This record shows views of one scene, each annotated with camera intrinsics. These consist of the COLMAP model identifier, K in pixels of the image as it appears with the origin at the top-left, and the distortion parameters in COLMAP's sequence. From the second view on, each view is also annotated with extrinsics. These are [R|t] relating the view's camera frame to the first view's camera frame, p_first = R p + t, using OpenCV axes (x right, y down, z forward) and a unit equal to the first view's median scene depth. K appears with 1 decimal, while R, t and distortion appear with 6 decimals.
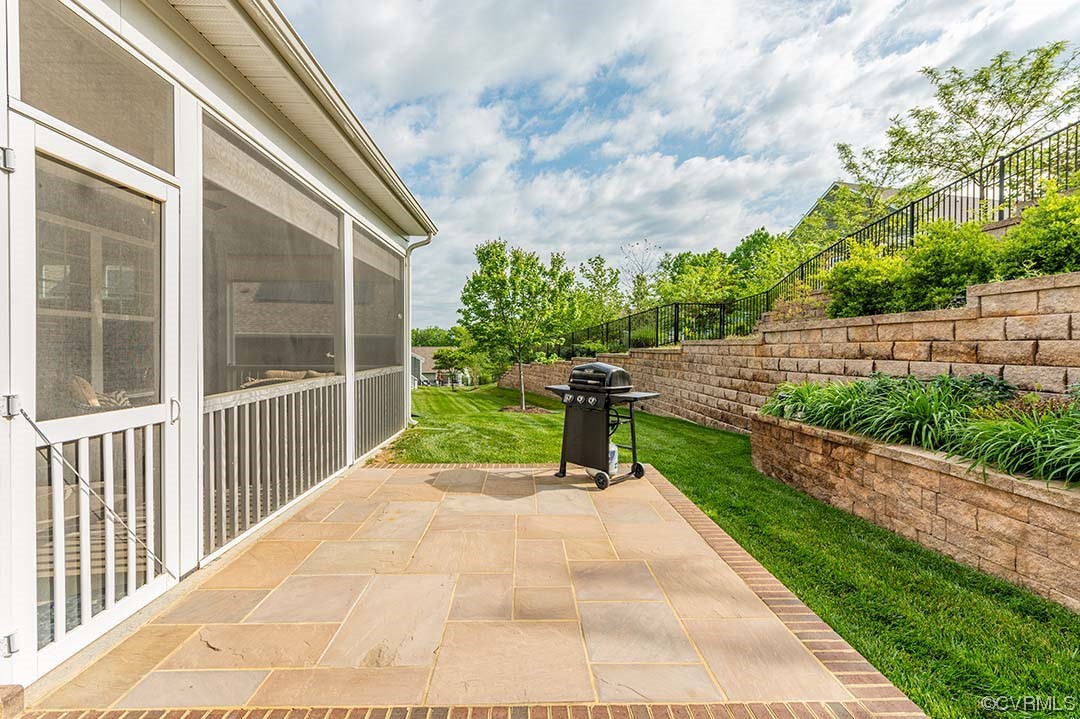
lens RADIAL K [[477.6, 0, 538.9], [0, 477.6, 355.5], [0, 0, 1]] dist [0.002904, 0.000793]
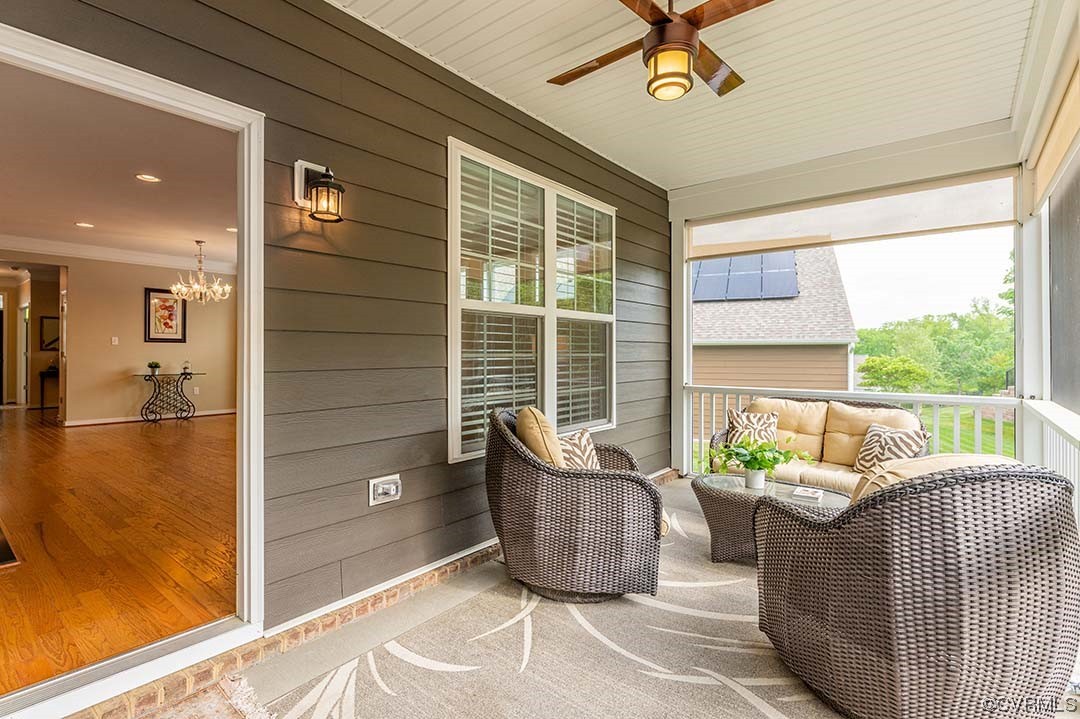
lens RADIAL K [[521.7, 0, 540.8], [0, 521.7, 355.3], [0, 0, 1]] dist [0.000960, -0.001455]
pose [[0.752777, -0.002705, -0.658269, -0.318372], [-0.009869, 0.999833, -0.015394, -0.007191], [0.658201, 0.018085, 0.752625, 0.312261]]
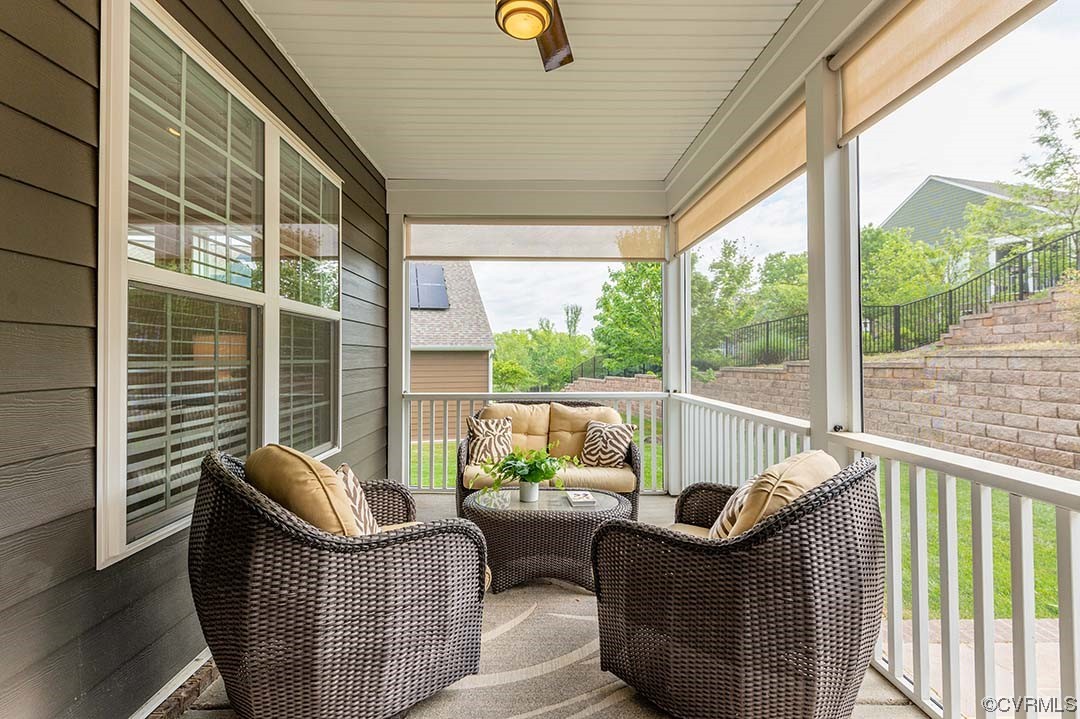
lens RADIAL K [[477.6, 0, 537.9], [0, 477.6, 358.0], [0, 0, 1]] dist [0.002904, 0.000793]
pose [[0.999723, -0.005913, -0.022761, -0.462724], [0.005441, 0.999770, -0.020749, -0.010696], [0.022878, 0.020619, 0.999526, 0.381702]]
